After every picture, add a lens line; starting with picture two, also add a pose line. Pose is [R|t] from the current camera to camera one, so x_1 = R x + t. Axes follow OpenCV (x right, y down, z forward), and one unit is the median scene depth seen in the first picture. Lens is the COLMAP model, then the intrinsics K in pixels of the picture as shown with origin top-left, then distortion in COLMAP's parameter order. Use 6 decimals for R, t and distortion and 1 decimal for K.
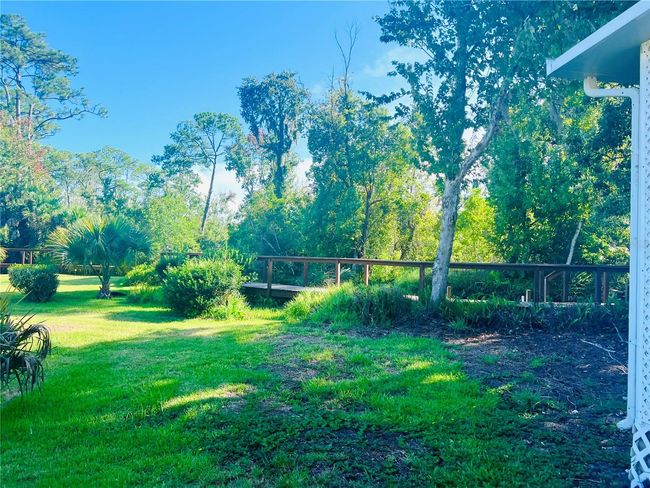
lens RADIAL K [[549.1, 0, 325.0], [0, 549.1, 244.0], [0, 0, 1]] dist [0.085461, -0.123406]
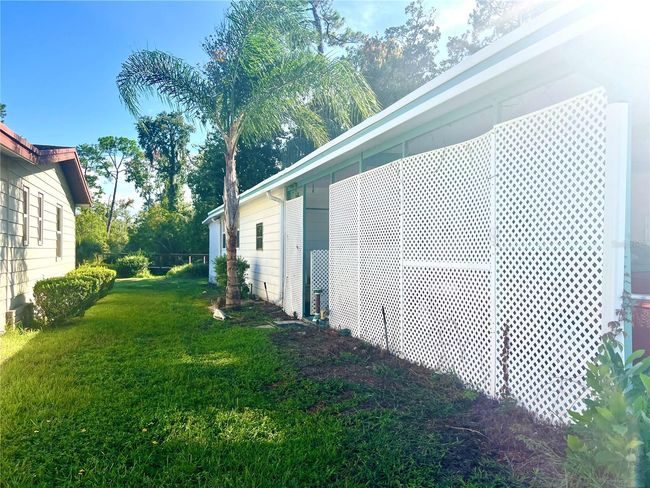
lens RADIAL K [[549.1, 0, 325.0], [0, 549.1, 244.0], [0, 0, 1]] dist [0.085461, -0.123406]
pose [[0.984571, -0.020932, 0.173728, 0.041518], [0.019714, 0.999768, 0.008732, -0.006049], [-0.173870, -0.005173, 0.984755, -0.328042]]
